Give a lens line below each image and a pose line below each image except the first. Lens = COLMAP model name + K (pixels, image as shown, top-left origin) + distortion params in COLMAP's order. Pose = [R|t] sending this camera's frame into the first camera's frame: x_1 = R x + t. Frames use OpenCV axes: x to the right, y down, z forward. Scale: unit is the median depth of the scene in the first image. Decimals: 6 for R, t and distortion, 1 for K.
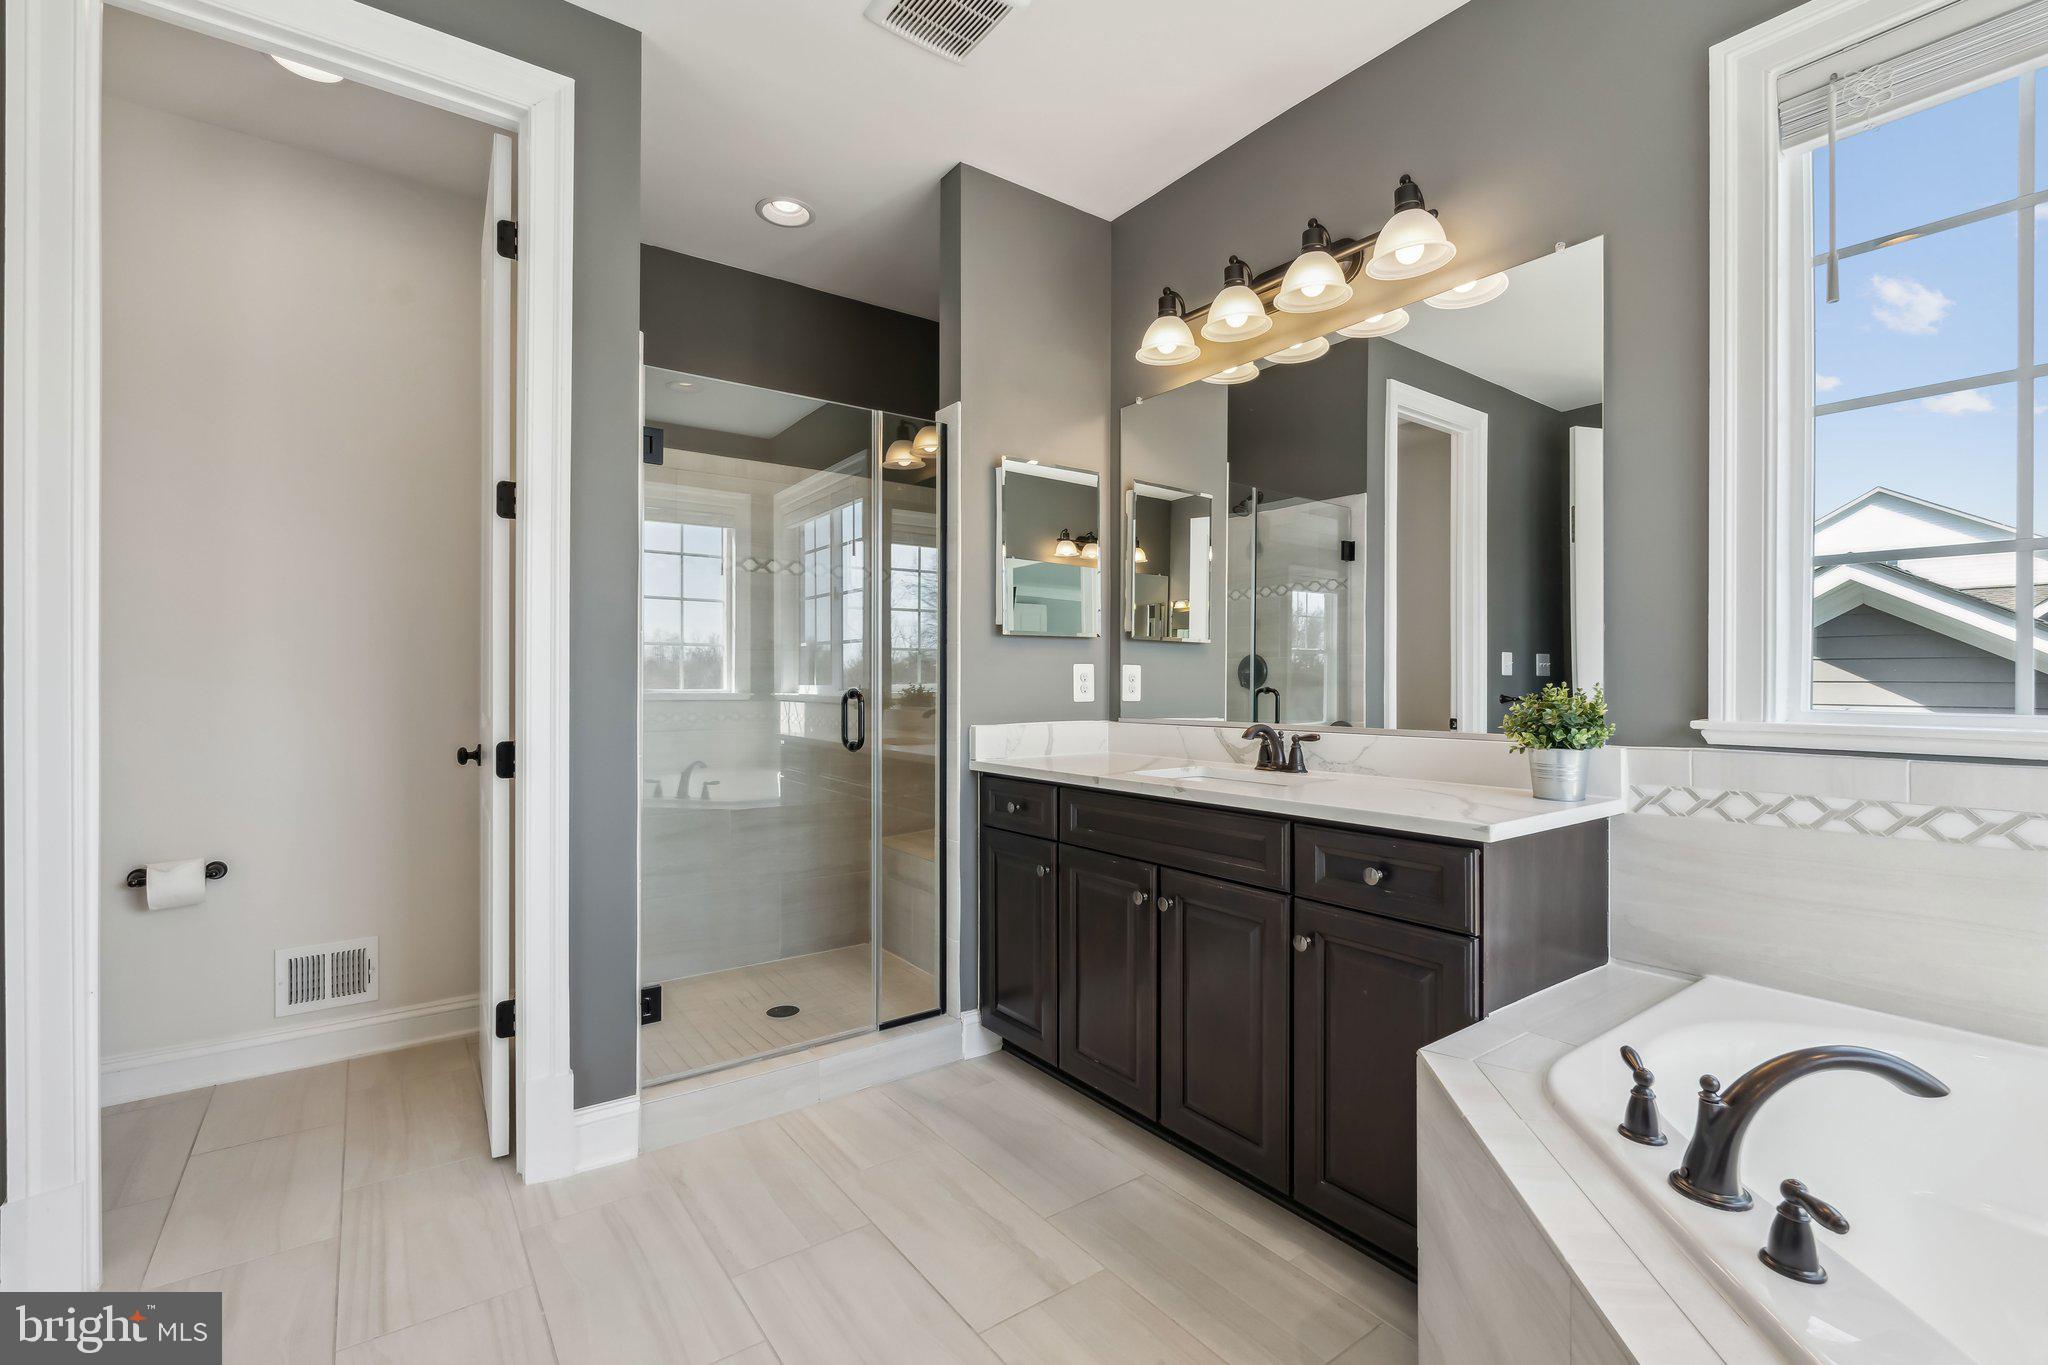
lens RADIAL K [[895.9, 0, 1028.9], [0, 895.9, 675.1], [0, 0, 1]] dist [-0.004603, 0.001813]
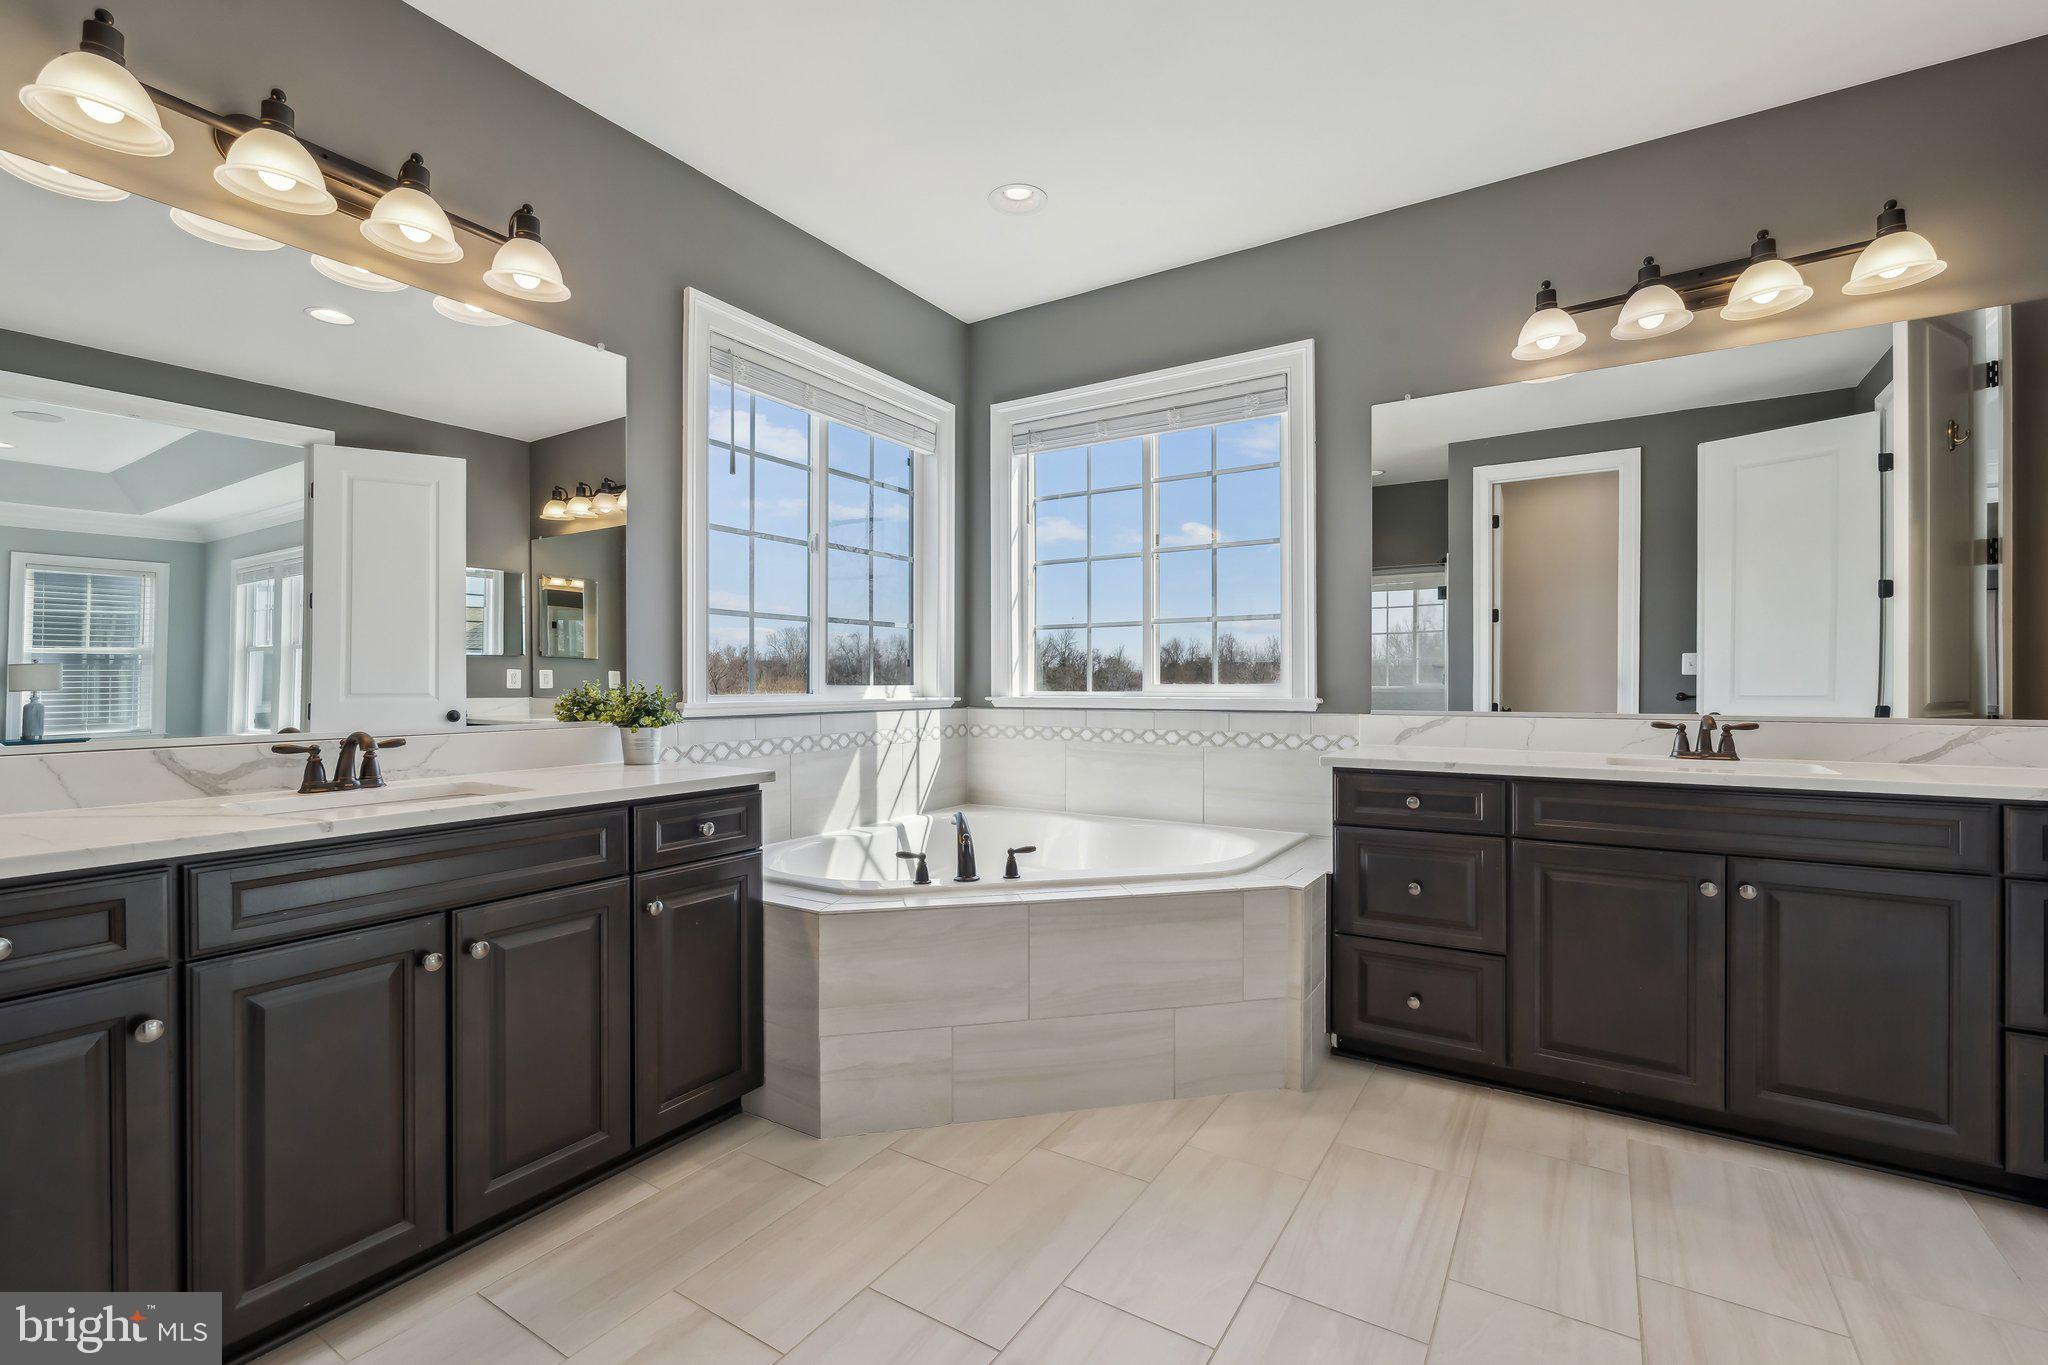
lens RADIAL K [[895.9, 0, 1009.8], [0, 895.9, 681.6], [0, 0, 1]] dist [-0.004603, 0.001813]
pose [[-0.347934, -0.000671, 0.937519, -0.762098], [-0.005059, 0.999987, -0.001162, 0.009063], [-0.937505, -0.005147, -0.347933, 0.810595]]
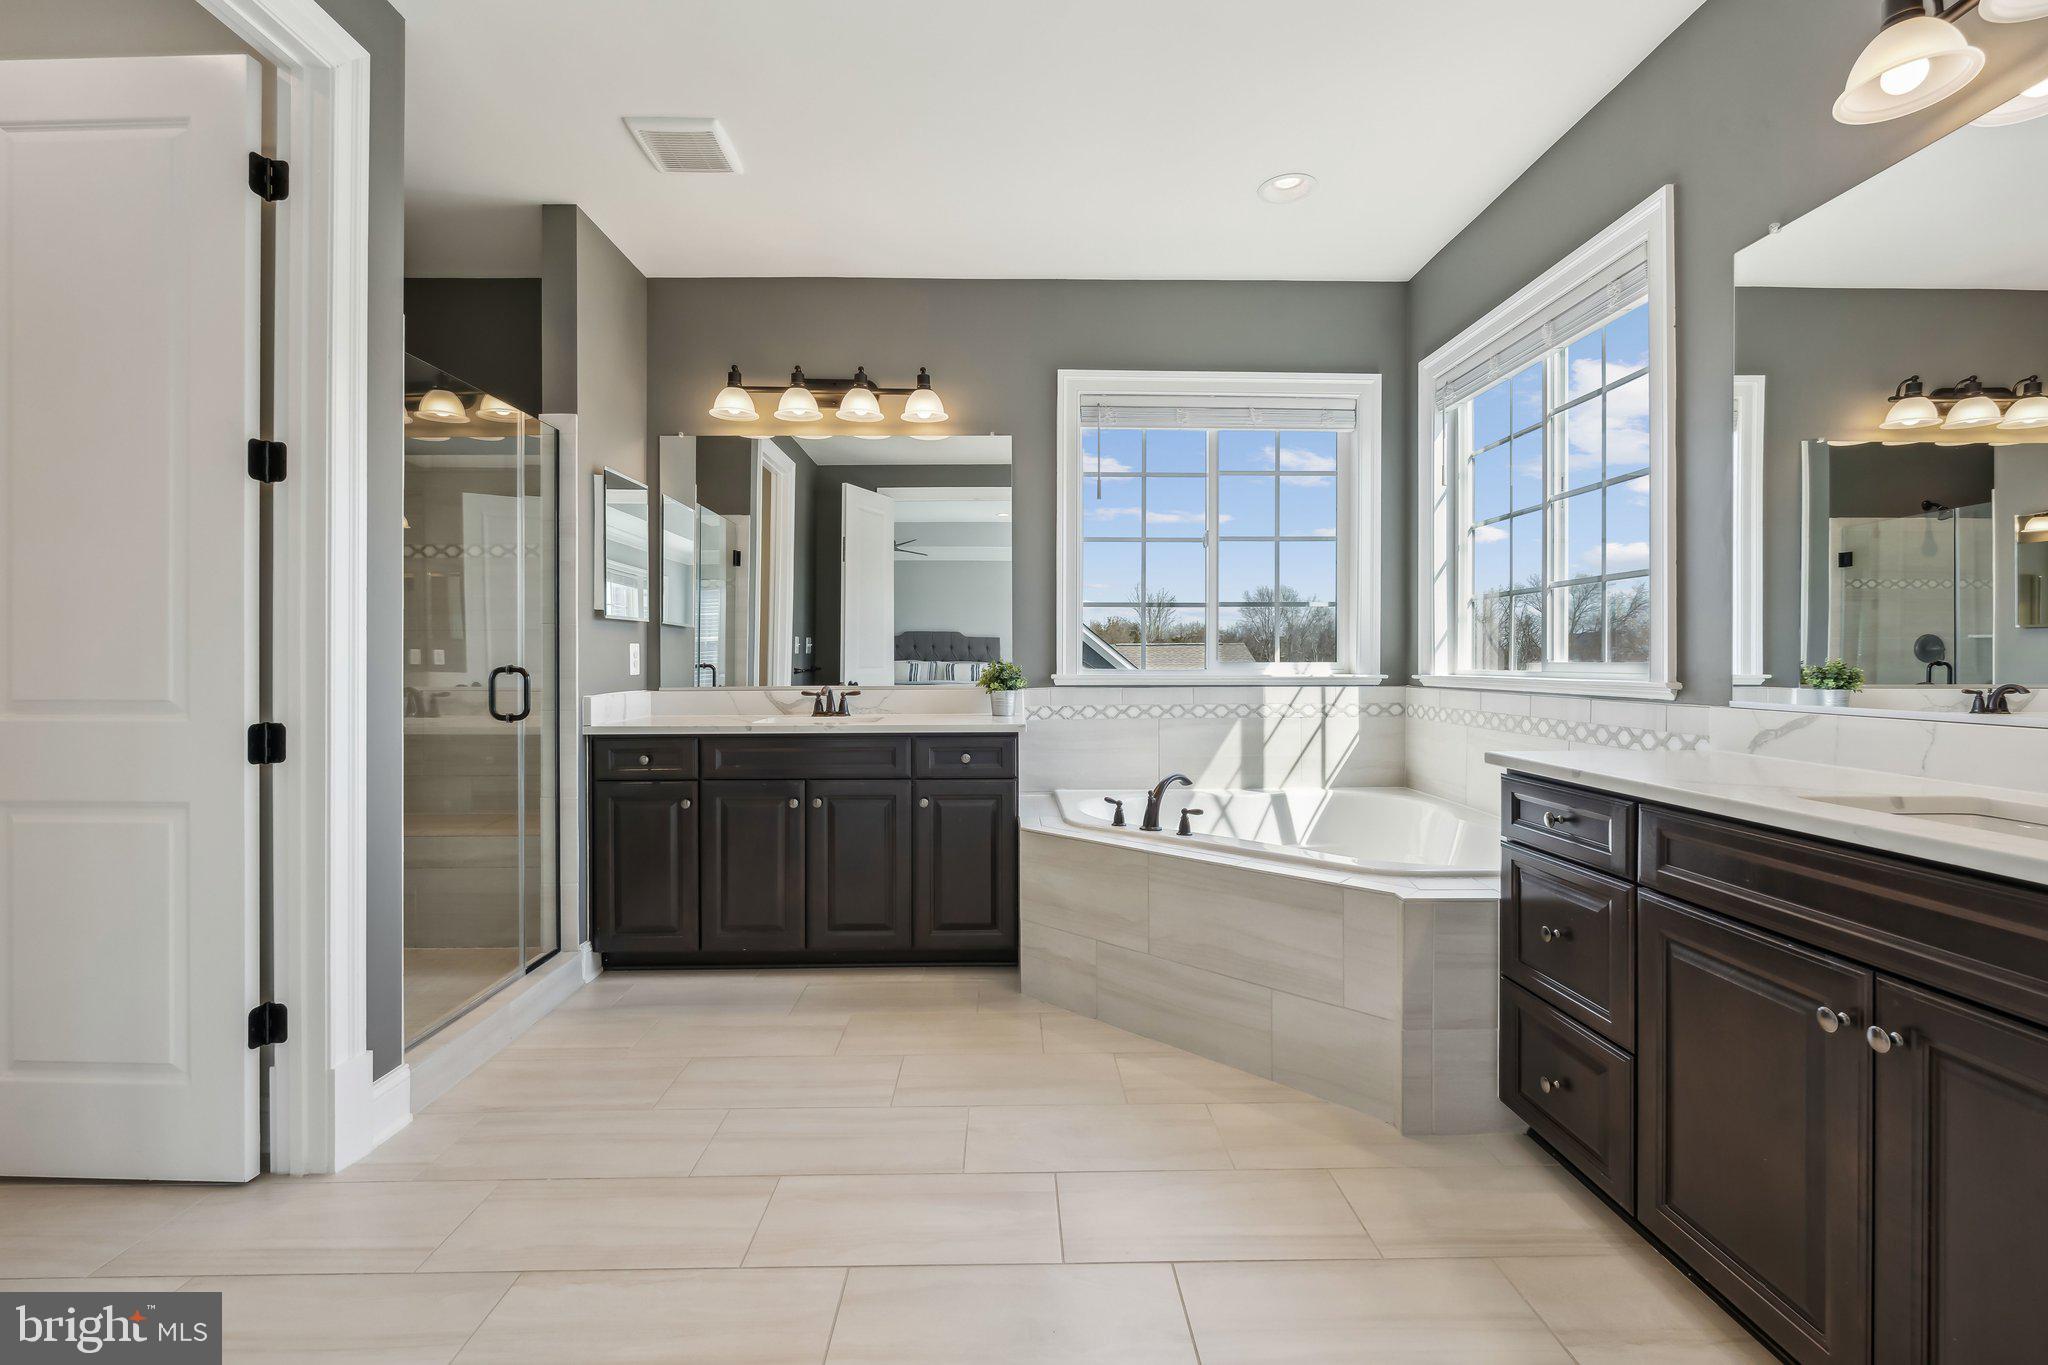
lens RADIAL K [[895.9, 0, 1016.6], [0, 895.9, 654.4], [0, 0, 1]] dist [-0.004603, 0.001813]
pose [[0.581869, 0.001944, 0.813280, -0.871635], [-0.002312, 0.999997, -0.000736, 0.002437], [-0.813279, -0.001452, 0.581872, -0.163280]]
